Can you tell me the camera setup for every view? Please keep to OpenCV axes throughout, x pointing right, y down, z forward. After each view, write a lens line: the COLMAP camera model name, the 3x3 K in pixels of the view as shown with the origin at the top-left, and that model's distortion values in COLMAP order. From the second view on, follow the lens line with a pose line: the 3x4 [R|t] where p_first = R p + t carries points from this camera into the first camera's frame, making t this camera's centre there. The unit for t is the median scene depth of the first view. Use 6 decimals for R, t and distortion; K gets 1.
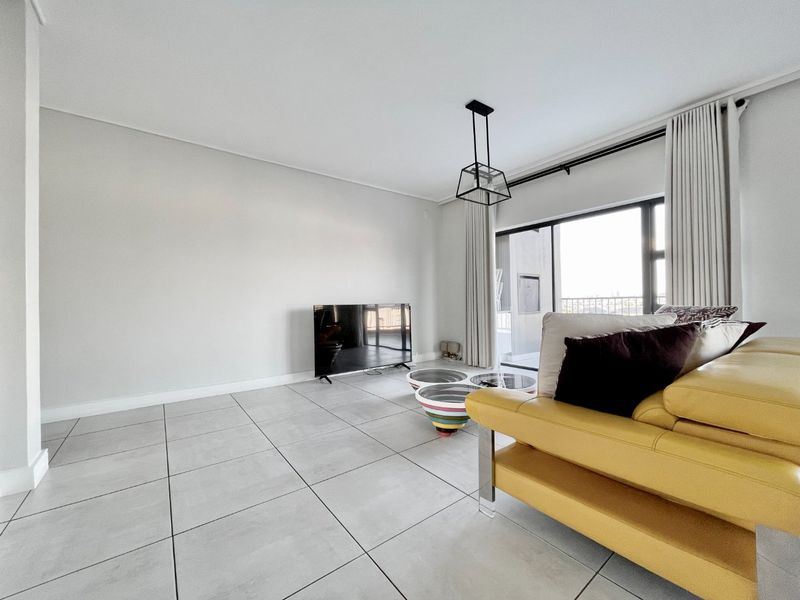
lens RADIAL K [[321.7, 0, 401.6], [0, 321.7, 300.4], [0, 0, 1]] dist [-0.001538, -0.000524]
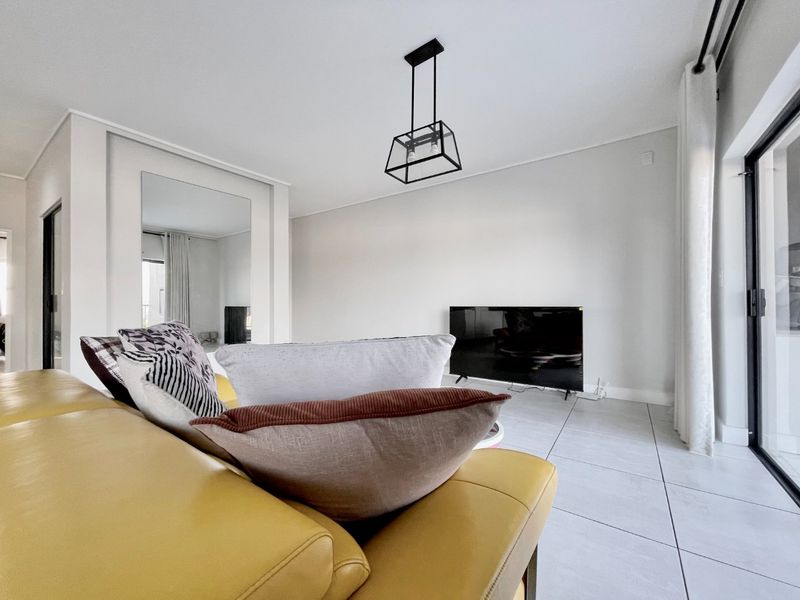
lens RADIAL K [[321.7, 0, 401.6], [0, 321.7, 300.4], [0, 0, 1]] dist [-0.001538, -0.000524]
pose [[0.301312, 0.010002, -0.953473, 0.993736], [0.007126, 0.999893, 0.012740, -0.022273], [0.953499, -0.010633, 0.301208, 0.748410]]
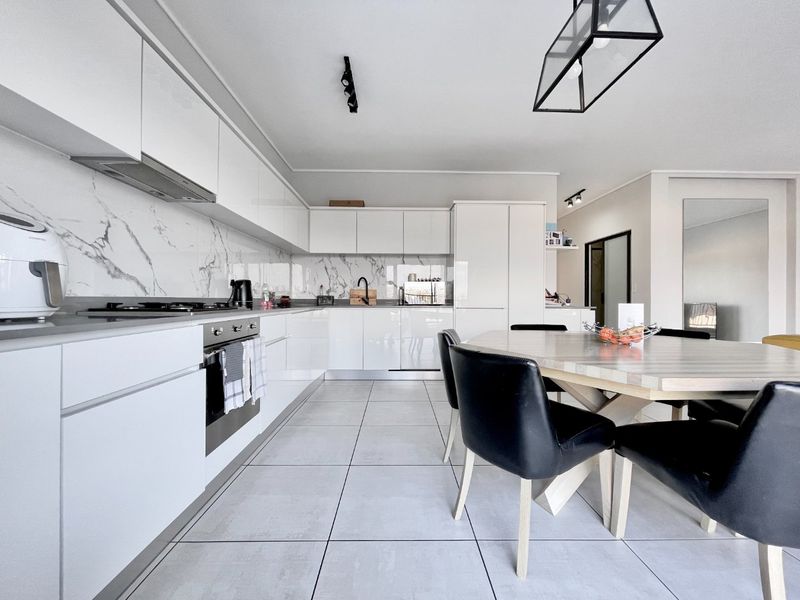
lens RADIAL K [[321.7, 0, 401.6], [0, 321.7, 300.4], [0, 0, 1]] dist [-0.001538, -0.000524]
pose [[-0.593146, 0.014166, -0.804971, 1.678420], [0.011354, 0.999893, 0.009229, -0.021491], [0.805015, -0.003666, -0.593243, 0.009983]]
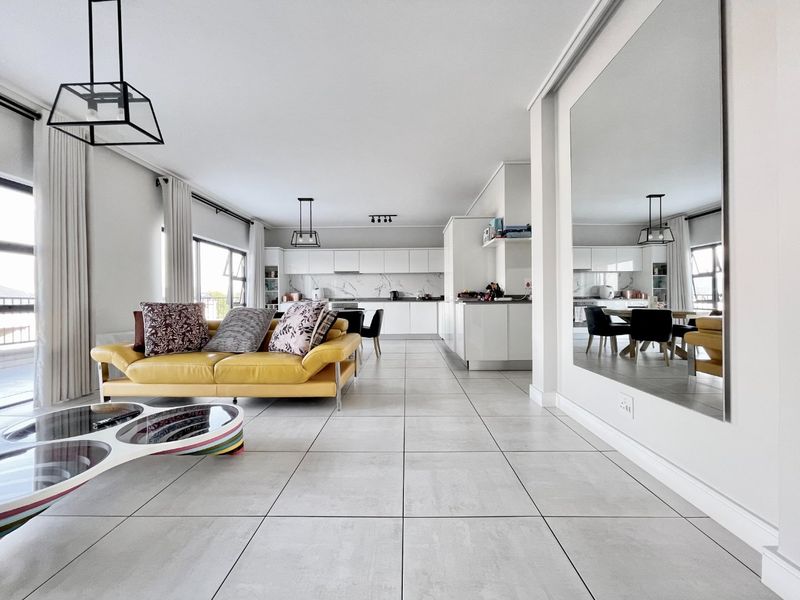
lens RADIAL K [[321.7, 0, 401.6], [0, 321.7, 300.4], [0, 0, 1]] dist [-0.001538, -0.000524]
pose [[-0.784471, 0.020473, 0.619827, -0.621222], [0.016908, 0.999789, -0.011625, 0.034256], [-0.619934, 0.001361, -0.784652, 1.180295]]
